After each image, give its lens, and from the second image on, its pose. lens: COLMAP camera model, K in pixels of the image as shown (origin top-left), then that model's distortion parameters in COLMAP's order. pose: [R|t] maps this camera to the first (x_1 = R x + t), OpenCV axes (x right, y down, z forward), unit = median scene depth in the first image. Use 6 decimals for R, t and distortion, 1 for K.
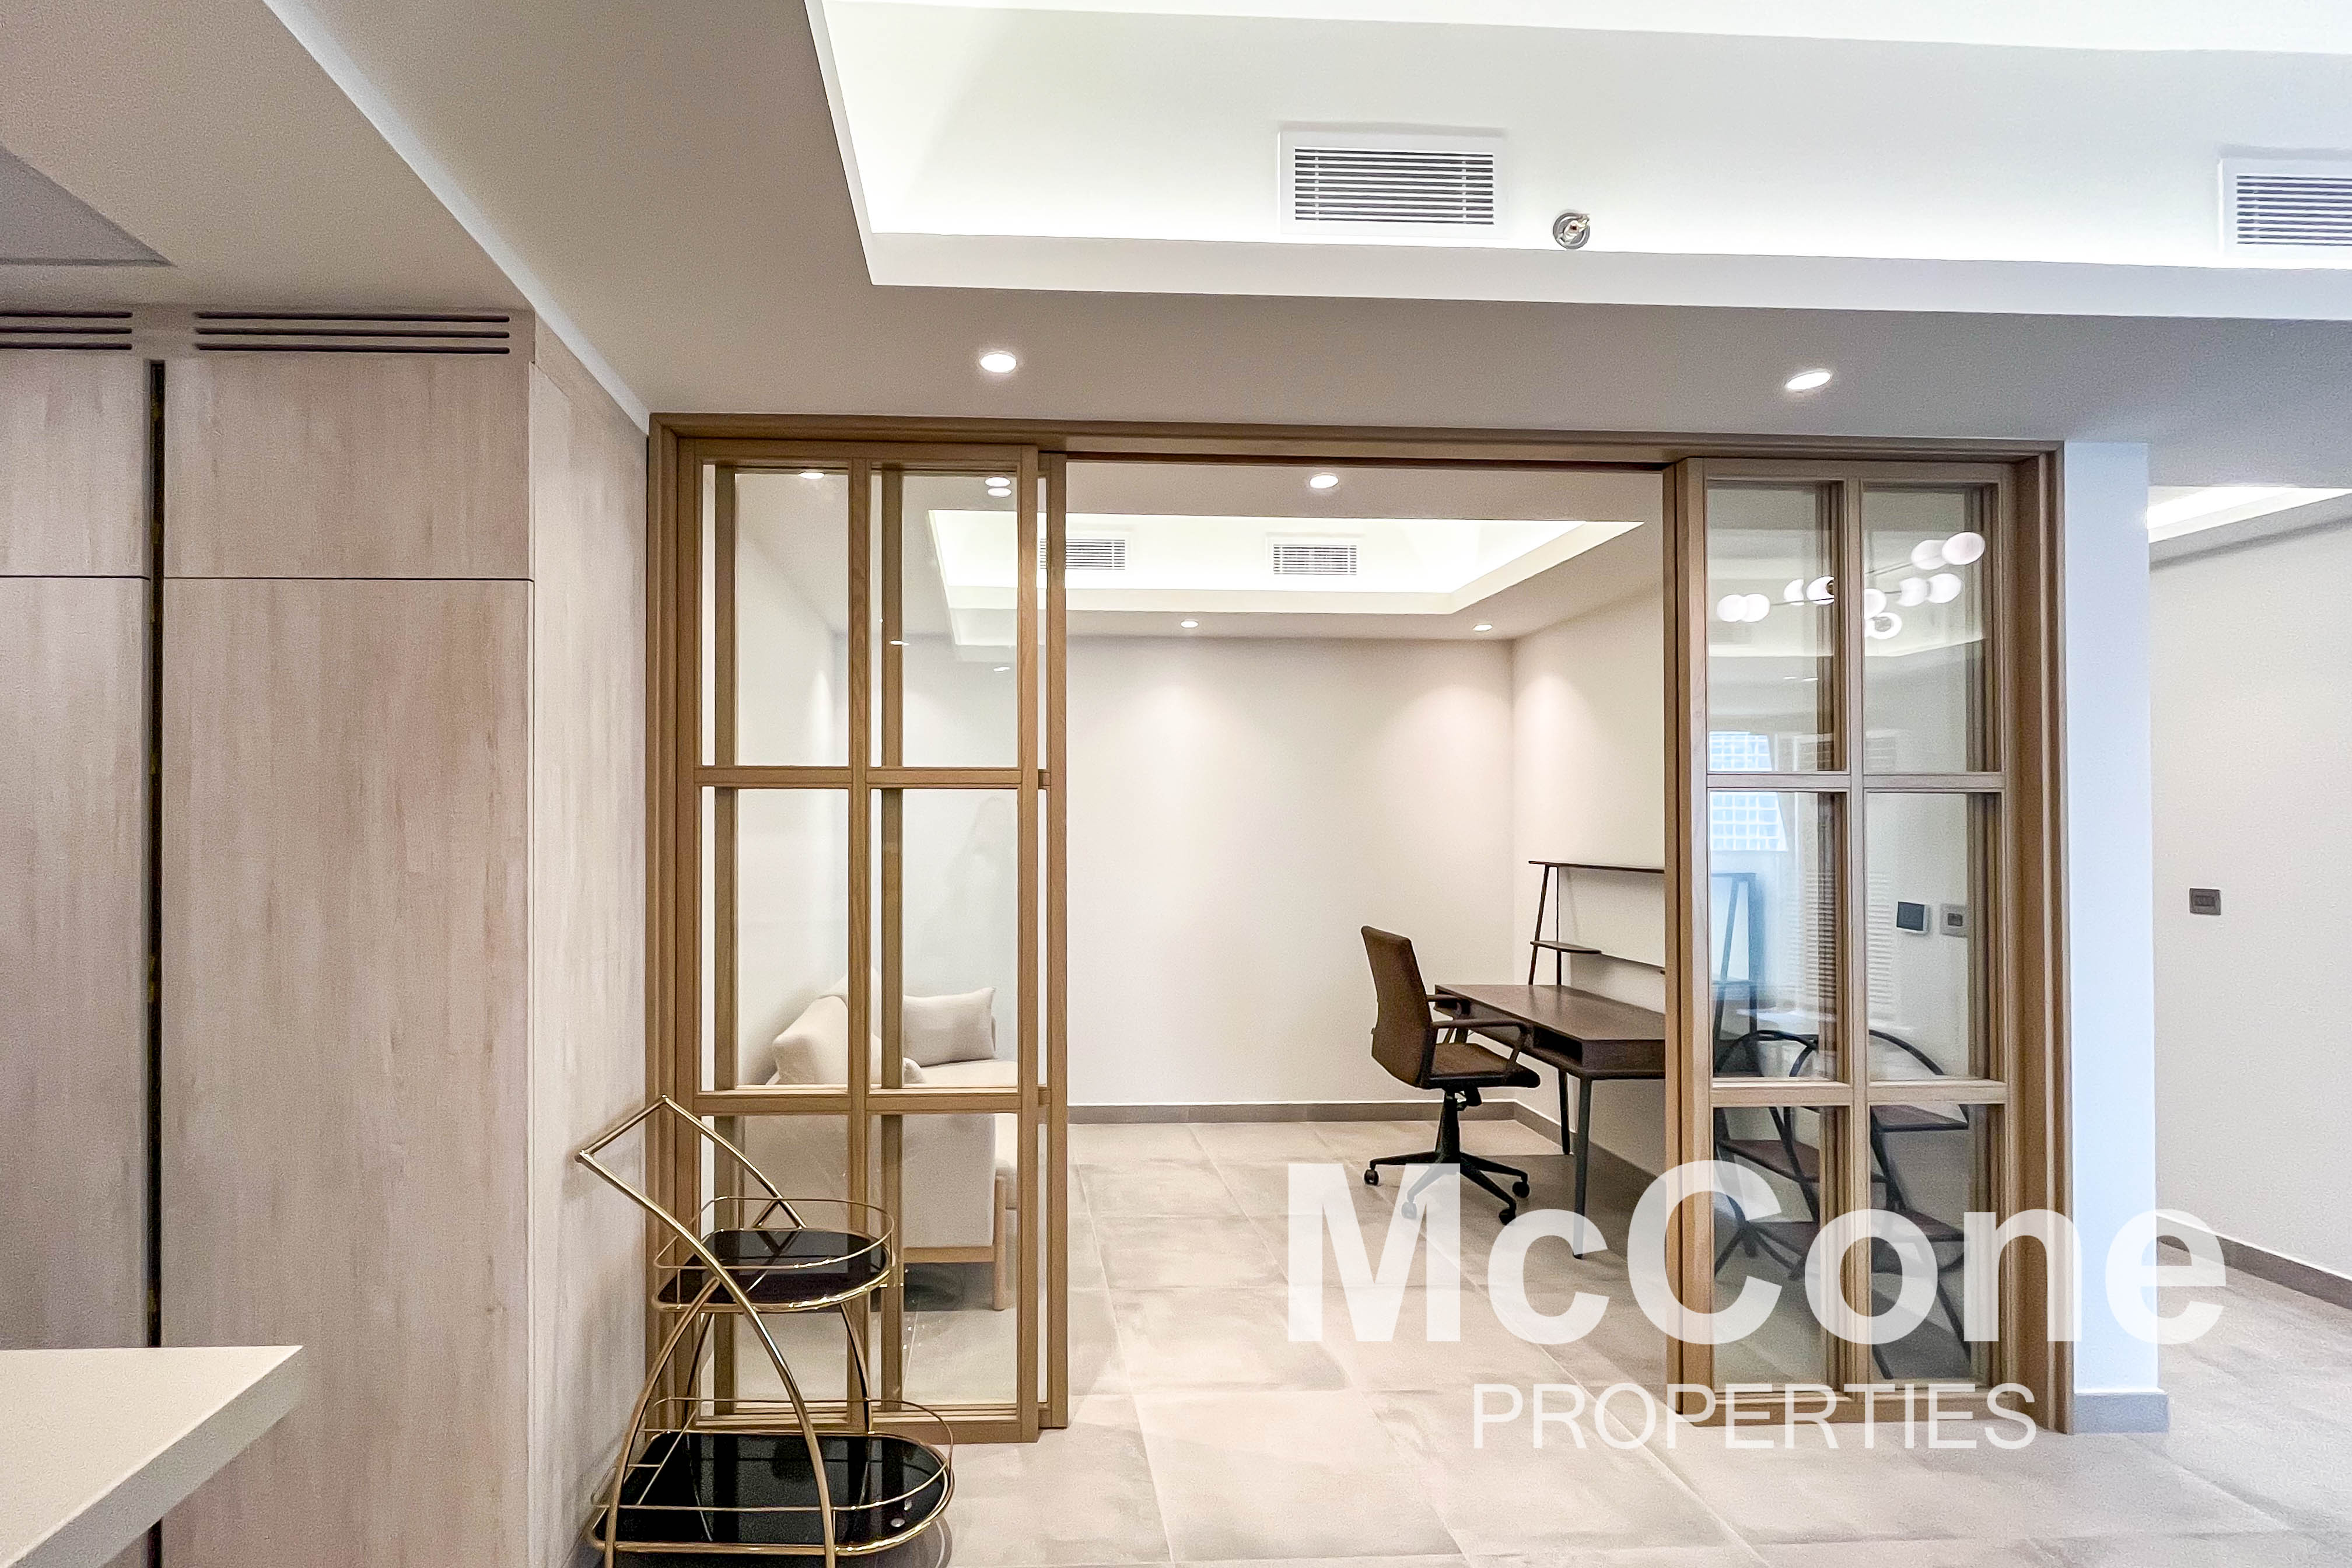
lens RADIAL K [[1043.4, 0, 1070.7], [0, 1043.4, 816.4], [0, 0, 1]] dist [-0.002008, -0.000128]
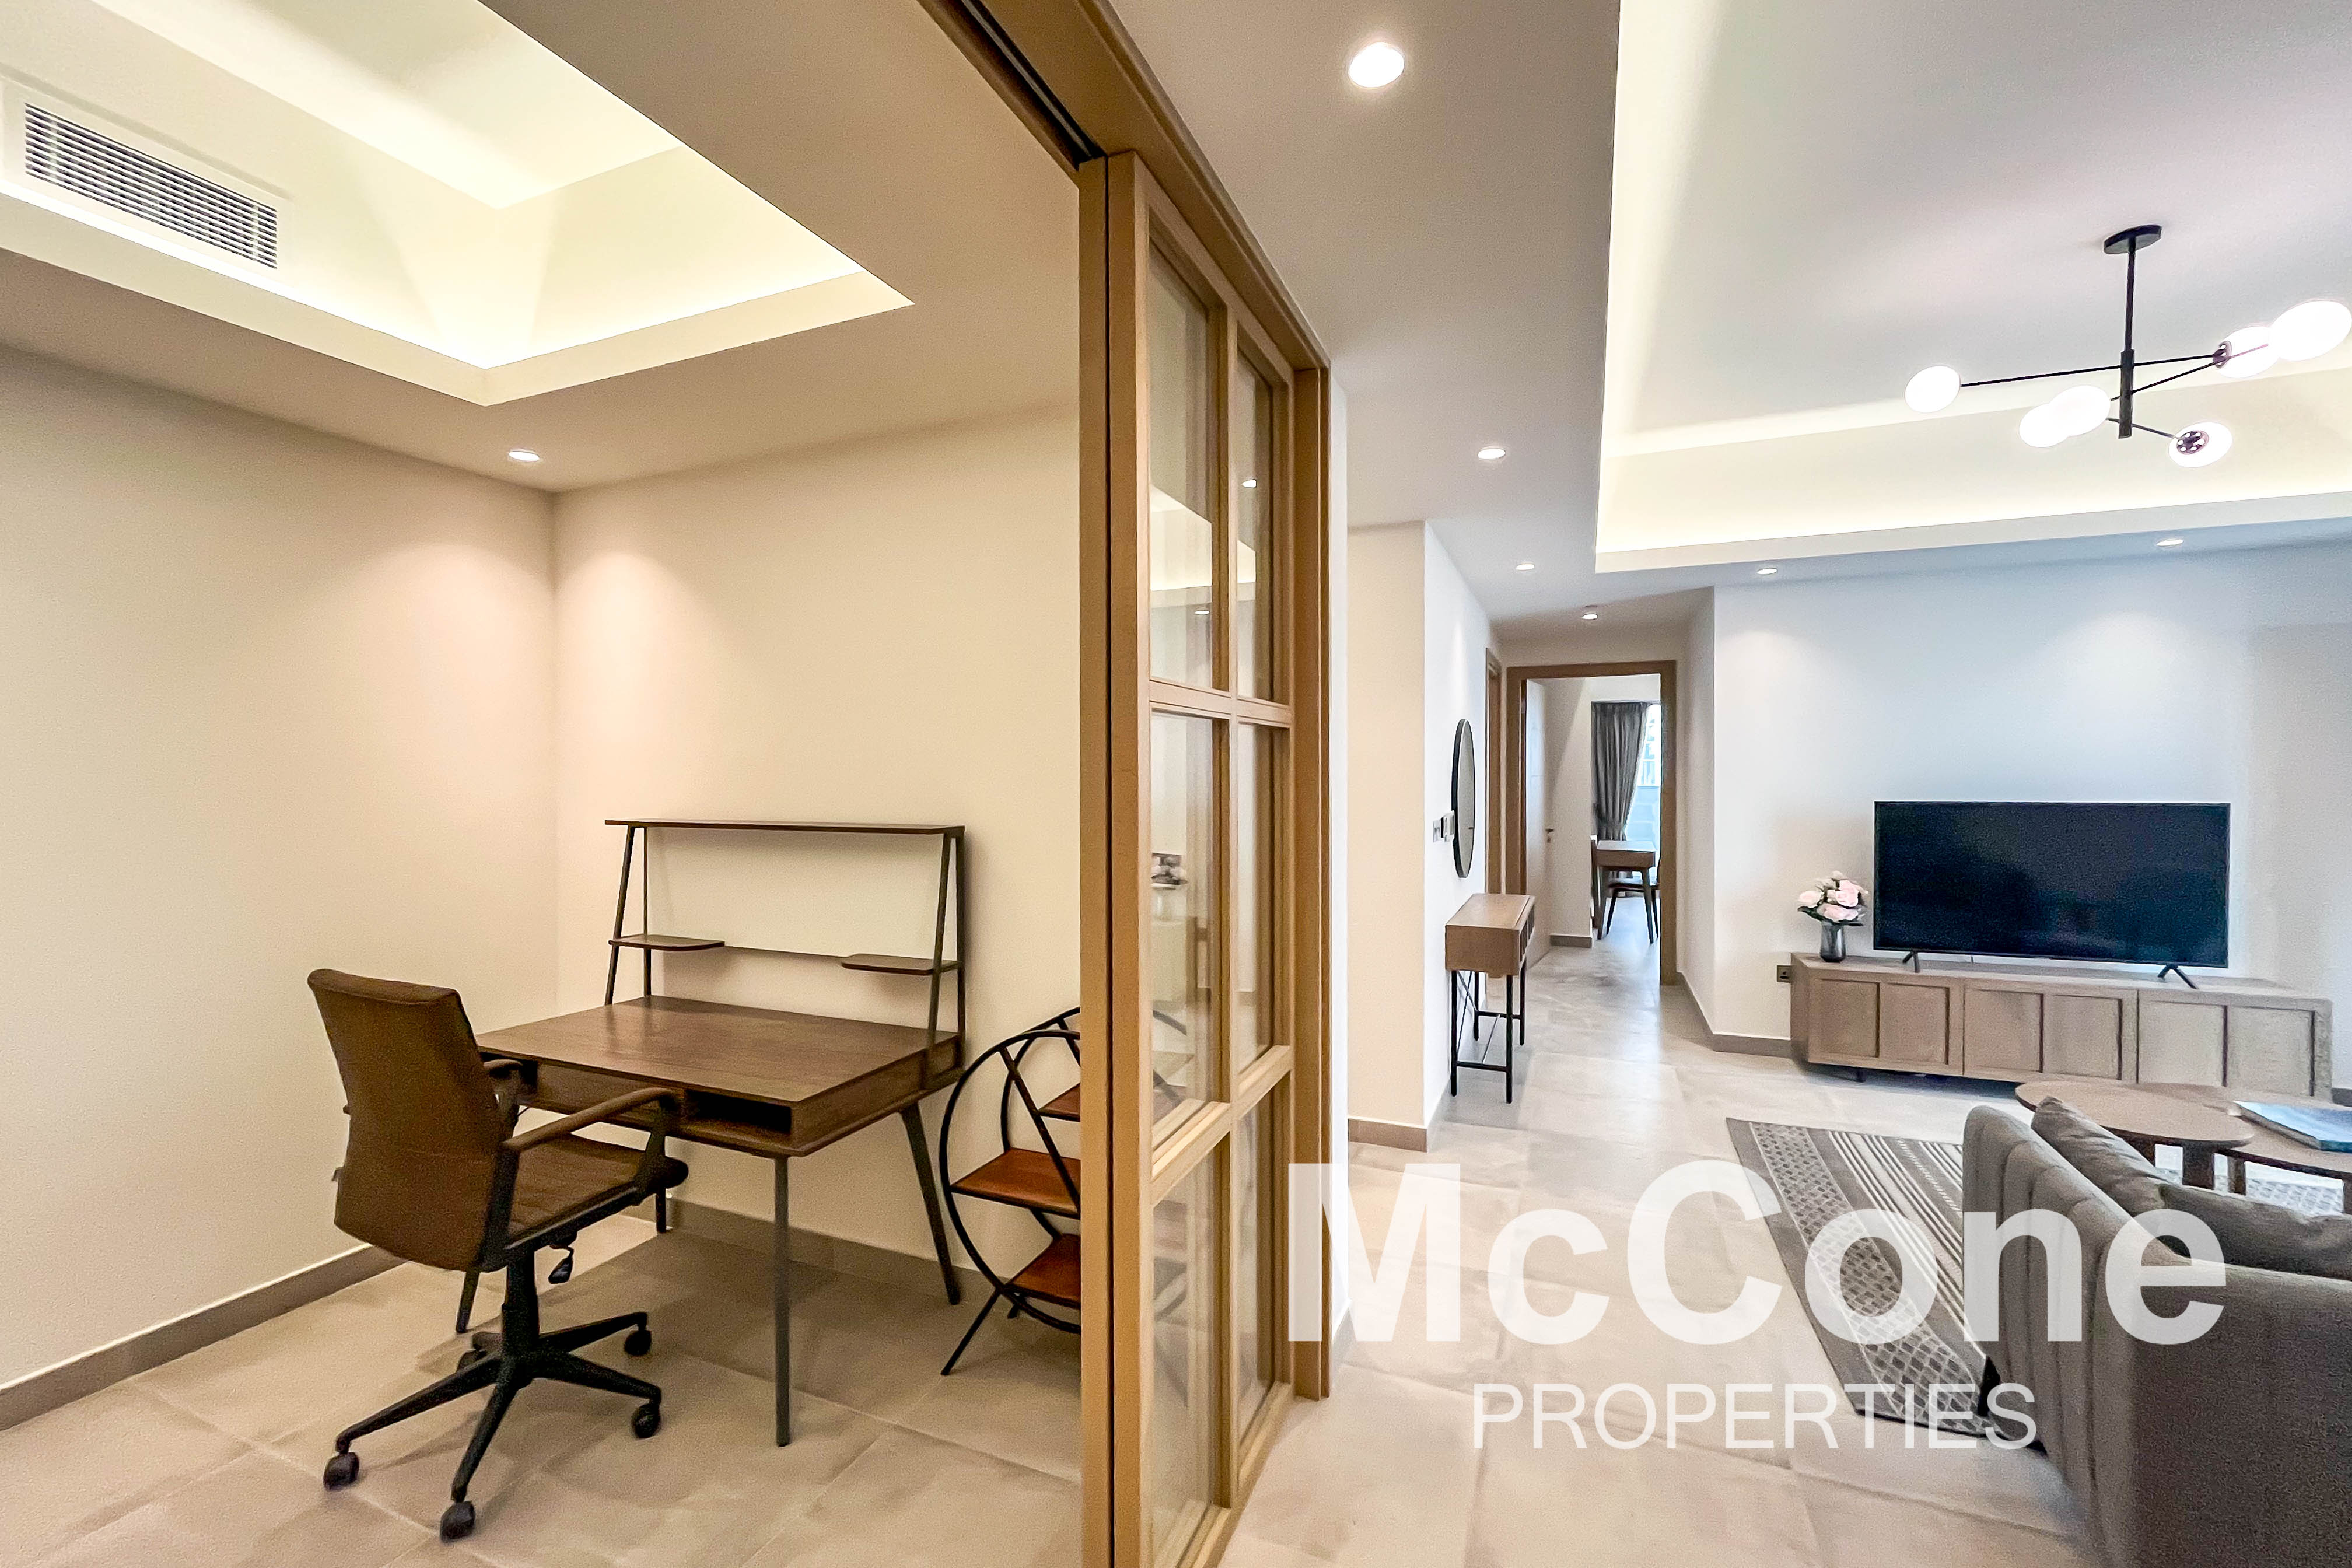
lens RADIAL K [[943.7, 0, 1137.8], [0, 943.7, 777.5], [0, 0, 1]] dist [0.002559, 0.000277]
pose [[0.461327, -0.006146, 0.887209, 0.103304], [-0.004132, 0.999950, 0.009075, 0.013735], [-0.887221, -0.007853, 0.461279, 0.736382]]
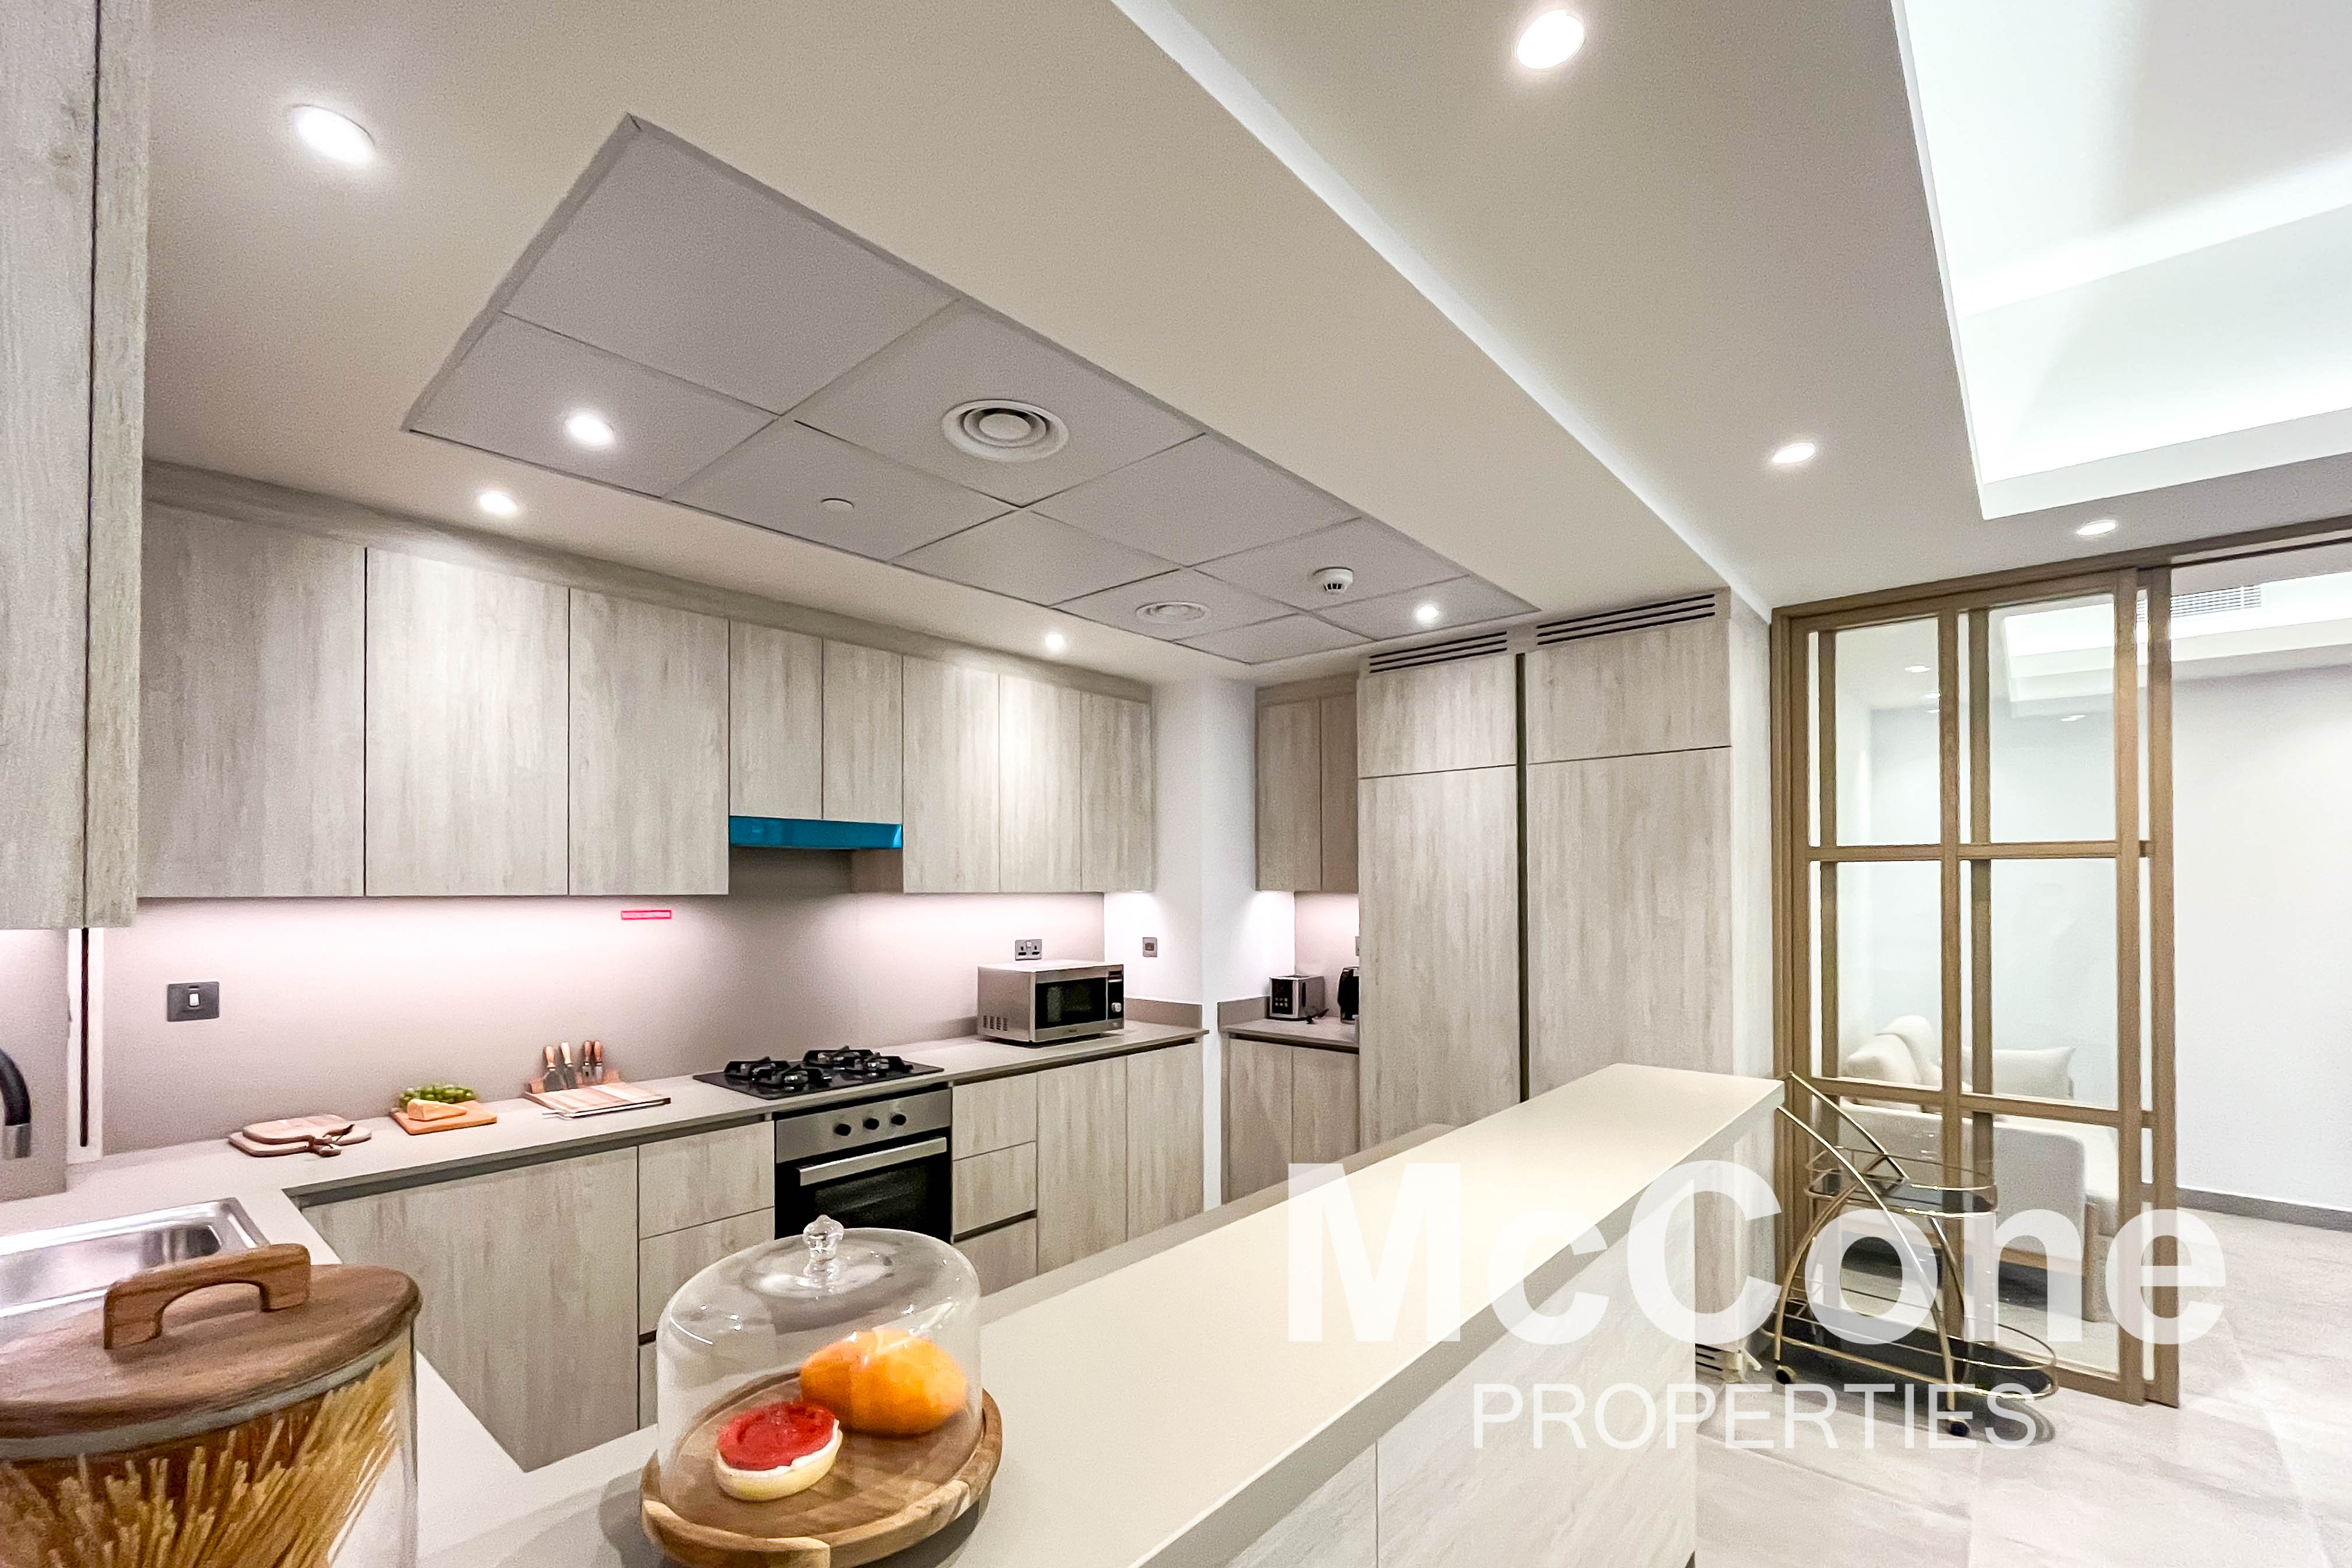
lens RADIAL K [[1008.3, 0, 1161.6], [0, 1008.3, 880.6], [0, 0, 1]] dist [-0.000777, -0.000622]
pose [[0.703679, -0.006002, -0.710493, -0.000954], [0.009410, 0.999955, 0.000873, -0.011721], [0.710456, -0.007300, 0.703704, -0.586173]]
